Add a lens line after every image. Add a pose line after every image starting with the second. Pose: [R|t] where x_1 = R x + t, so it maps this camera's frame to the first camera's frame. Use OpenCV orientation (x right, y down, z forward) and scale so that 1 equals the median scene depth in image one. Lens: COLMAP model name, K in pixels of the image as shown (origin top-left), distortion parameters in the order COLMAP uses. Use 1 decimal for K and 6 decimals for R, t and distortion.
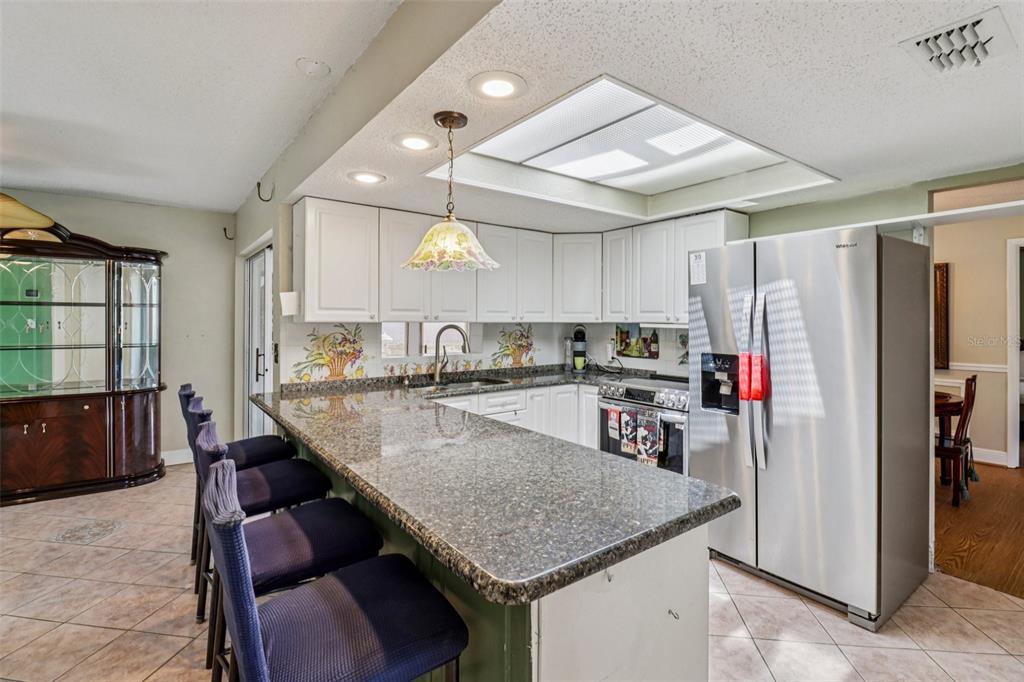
lens RADIAL K [[474.6, 0, 507.7], [0, 474.6, 318.7], [0, 0, 1]] dist [-0.002131, -0.000918]
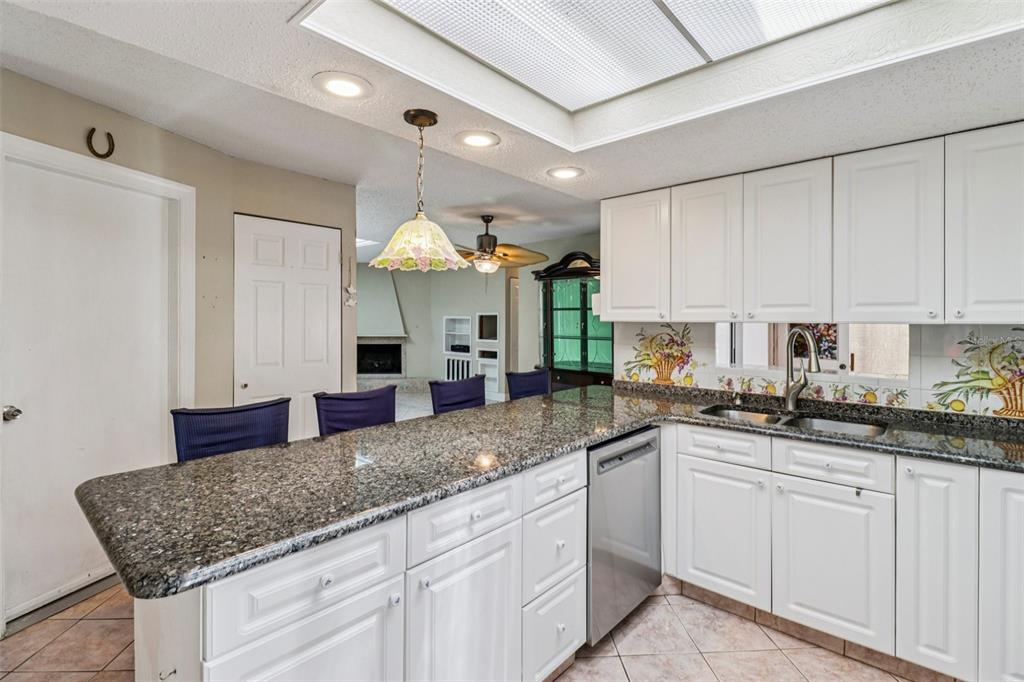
lens RADIAL K [[474.6, 0, 526.3], [0, 474.6, 315.2], [0, 0, 1]] dist [-0.002131, -0.000918]
pose [[0.210527, -0.010813, -0.977528, 0.471693], [0.001412, 0.999941, -0.010757, 0.003907], [0.977587, 0.000884, 0.210530, 0.528381]]
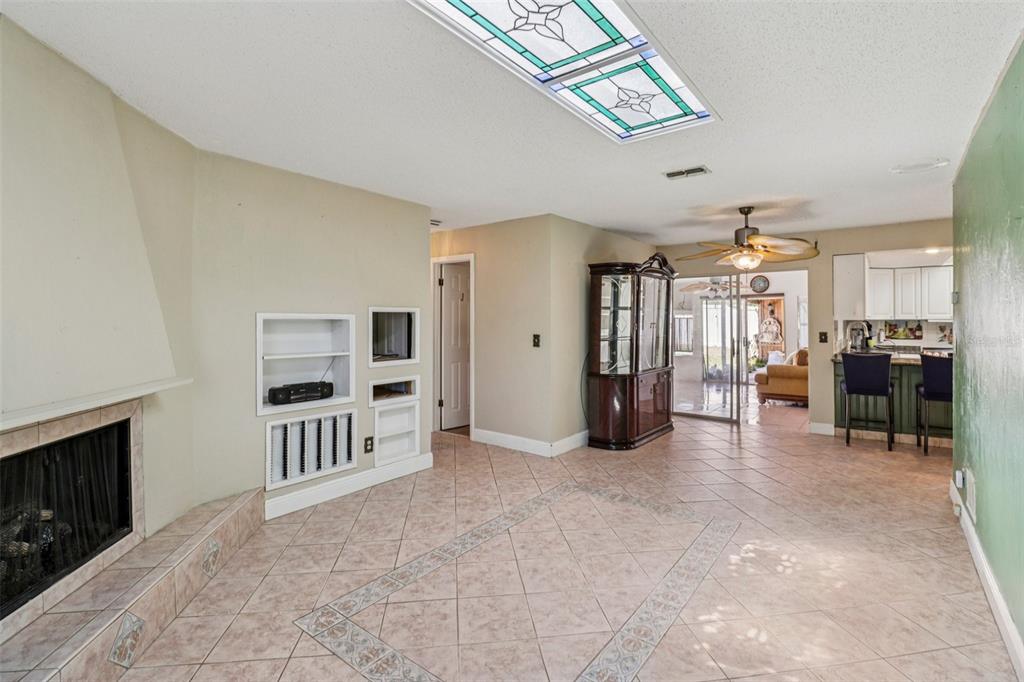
lens RADIAL K [[474.6, 0, 525.0], [0, 474.6, 317.7], [0, 0, 1]] dist [-0.002131, -0.000918]
pose [[0.962019, -0.004259, 0.272951, -1.826120], [0.004110, 0.999991, 0.001117, -0.007476], [-0.272953, 0.000047, 0.962027, -0.371873]]
